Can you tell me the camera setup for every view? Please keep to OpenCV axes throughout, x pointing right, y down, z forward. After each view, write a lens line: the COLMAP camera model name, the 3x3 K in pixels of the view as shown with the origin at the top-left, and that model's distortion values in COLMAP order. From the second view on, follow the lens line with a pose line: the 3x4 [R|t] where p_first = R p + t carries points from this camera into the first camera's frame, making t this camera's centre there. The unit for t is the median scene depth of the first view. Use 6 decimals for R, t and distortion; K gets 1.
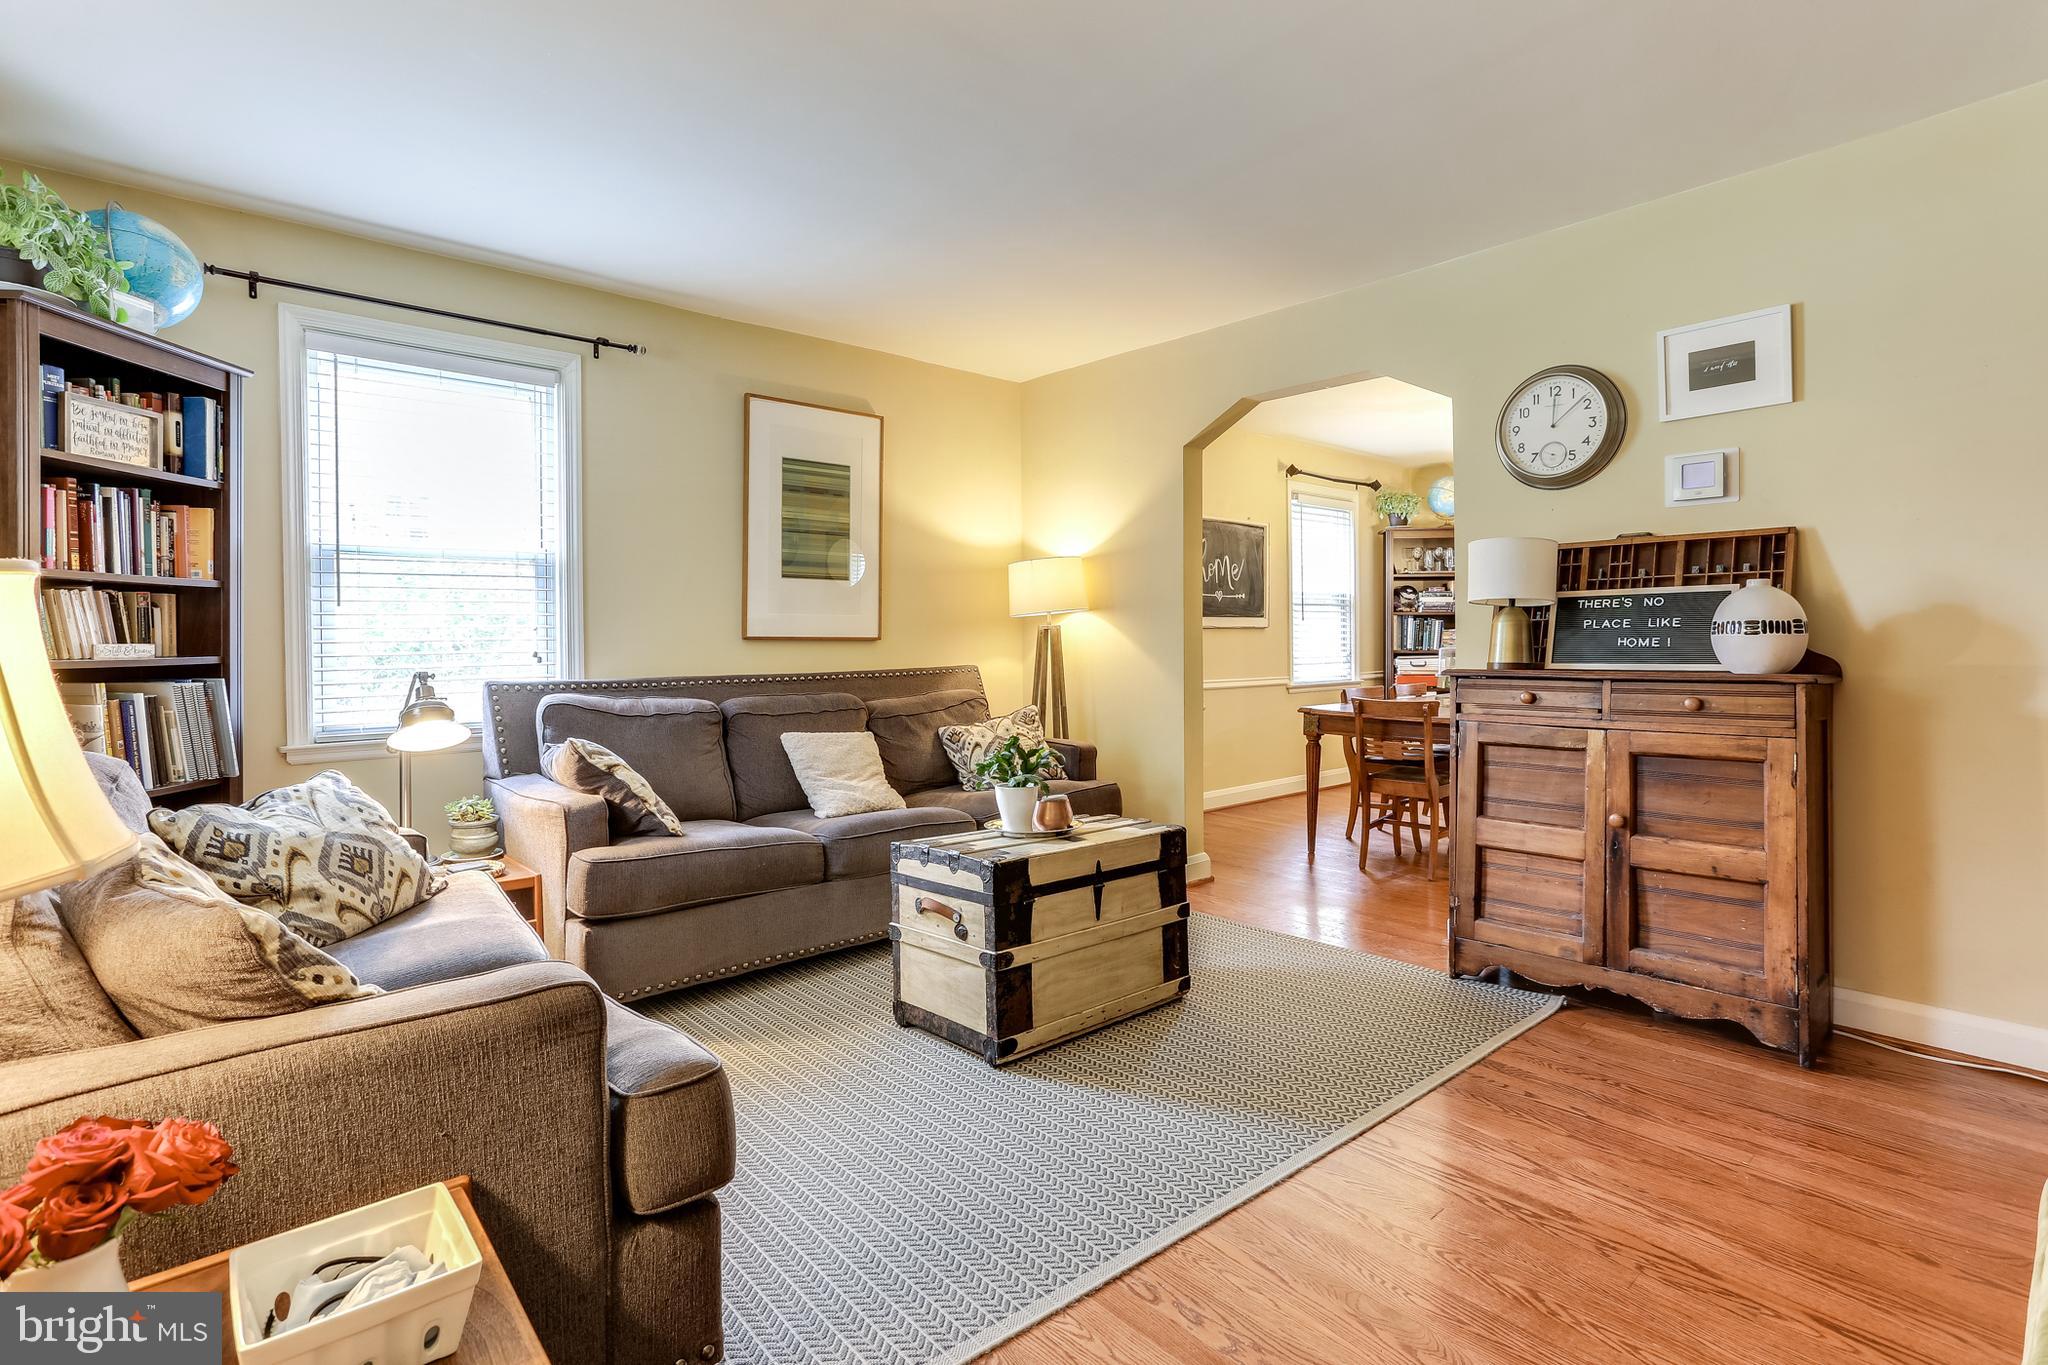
lens RADIAL K [[992.9, 0, 1024.0], [0, 992.9, 682.5], [0, 0, 1]] dist [-0.044420, 0.028256]
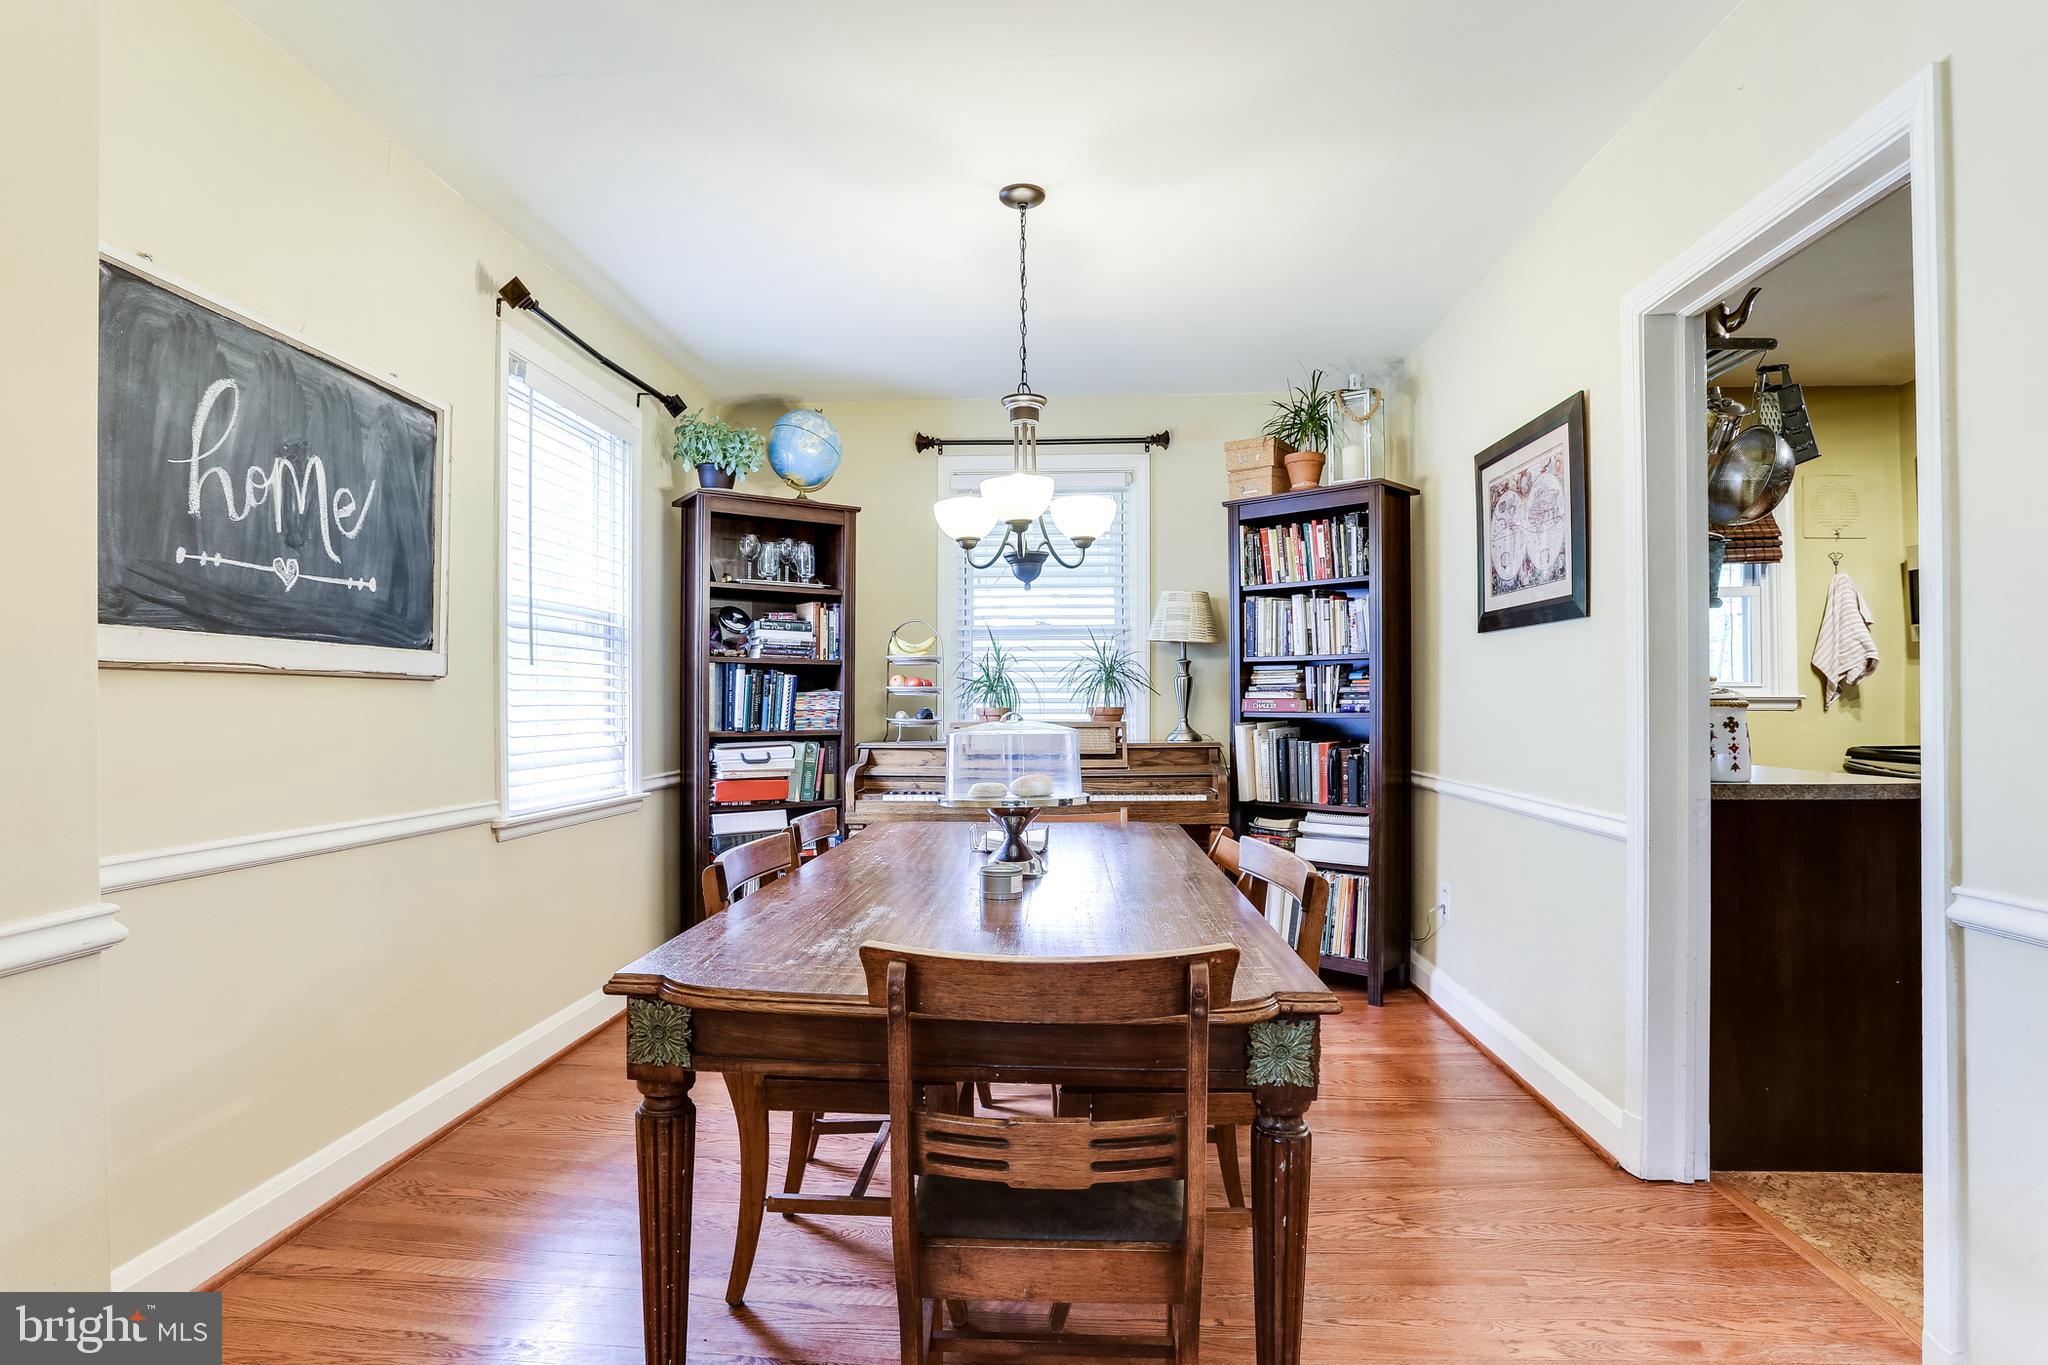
lens RADIAL K [[1038.2, 0, 1024.0], [0, 1038.2, 682.5], [0, 0, 1]] dist [-0.066976, 0.033224]
pose [[0.707098, 0.022040, 0.706772, 0.240741], [0.029335, 0.997739, -0.060461, -0.044546], [-0.706507, 0.063485, 0.704853, 1.071371]]
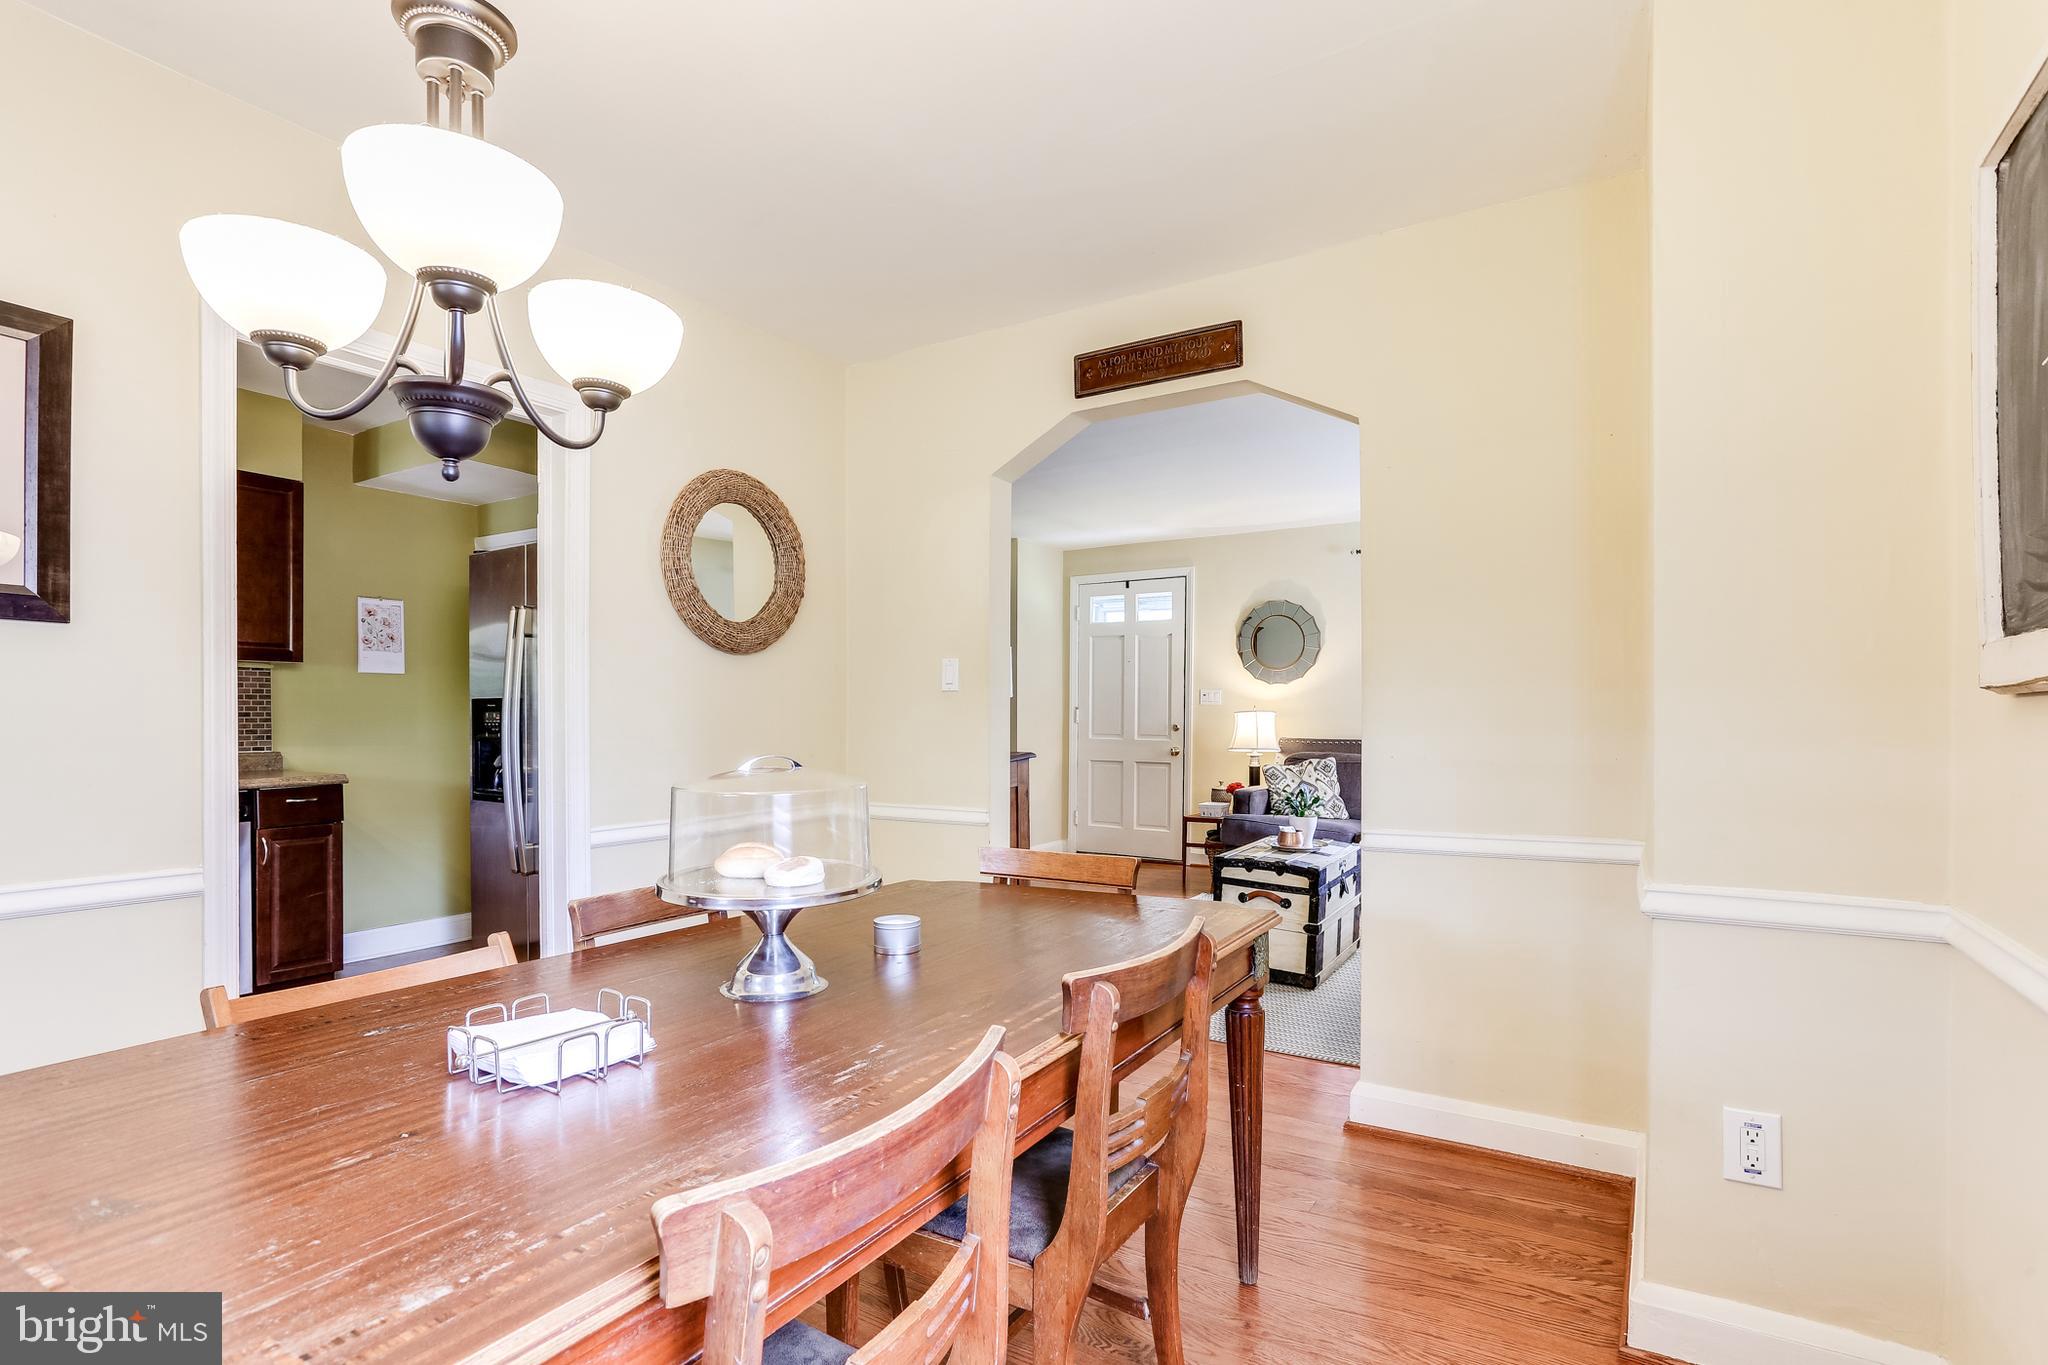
lens RADIAL K [[992.9, 0, 1024.0], [0, 992.9, 682.5], [0, 0, 1]] dist [-0.044420, 0.028256]
pose [[-0.959069, -0.002609, -0.283159, 0.727299], [-0.005719, 0.999932, 0.010157, -0.100350], [0.283114, 0.011360, -0.959019, 1.984256]]
